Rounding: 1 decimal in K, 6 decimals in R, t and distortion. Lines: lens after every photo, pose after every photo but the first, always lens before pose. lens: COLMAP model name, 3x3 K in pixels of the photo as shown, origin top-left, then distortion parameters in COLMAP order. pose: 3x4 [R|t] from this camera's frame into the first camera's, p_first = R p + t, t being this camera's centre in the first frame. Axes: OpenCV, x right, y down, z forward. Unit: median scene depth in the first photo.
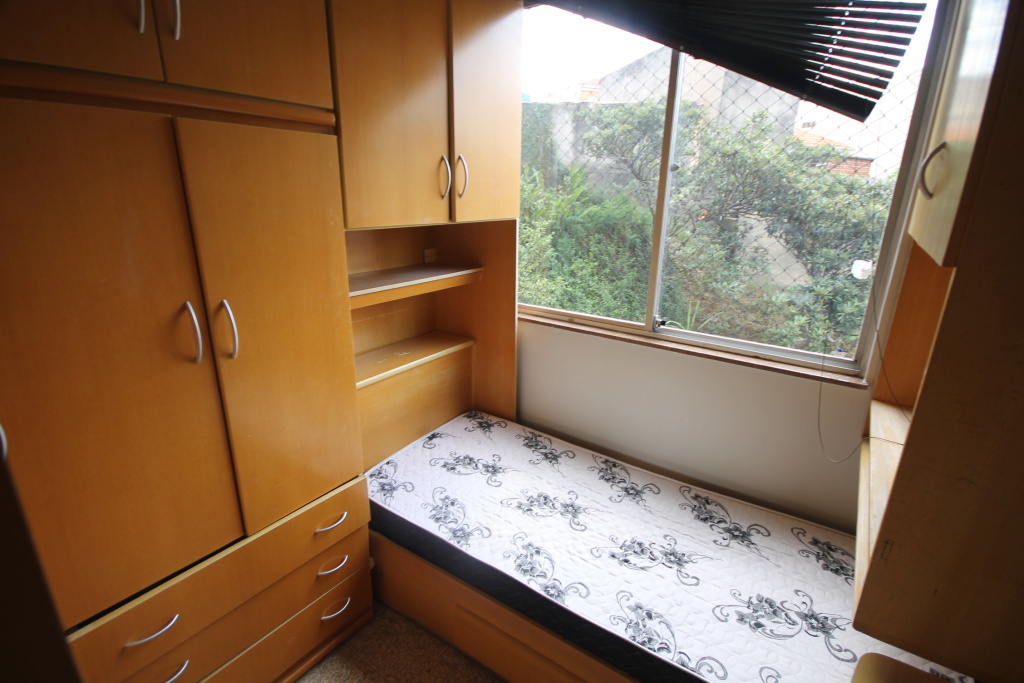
lens RADIAL K [[481.7, 0, 512.5], [0, 481.7, 343.5], [0, 0, 1]] dist [0.005910, -0.006557]
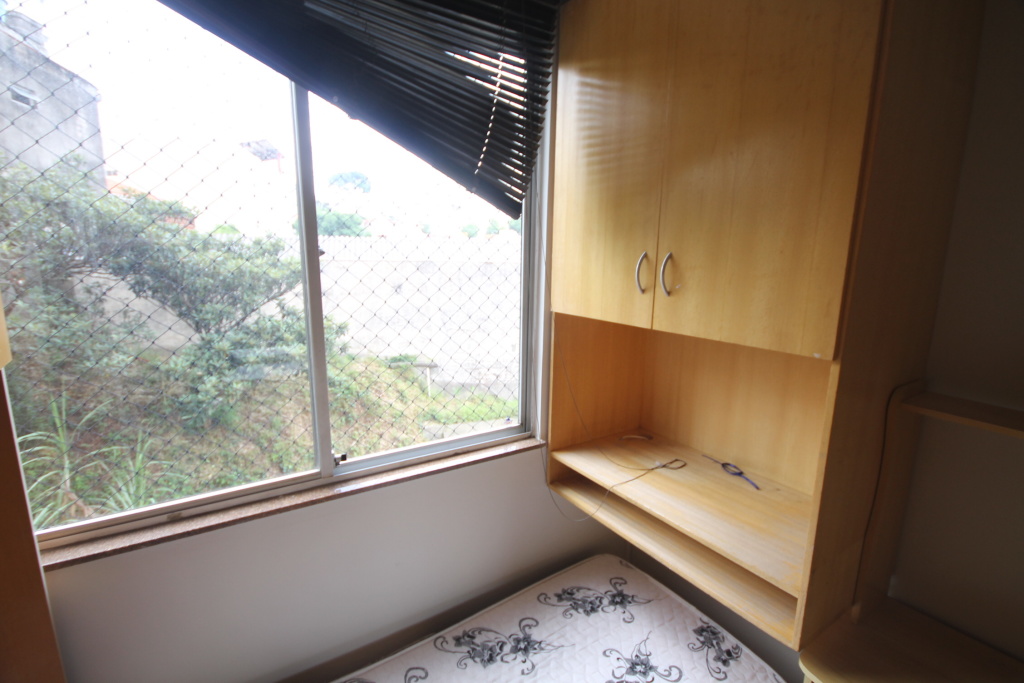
lens RADIAL K [[481.7, 0, 512.5], [0, 481.7, 343.5], [0, 0, 1]] dist [0.005910, -0.006557]
pose [[0.358878, -0.182977, 0.915274, -0.251288], [0.272313, 0.958461, 0.084837, -0.217535], [-0.892778, 0.218795, 0.393798, 0.487194]]
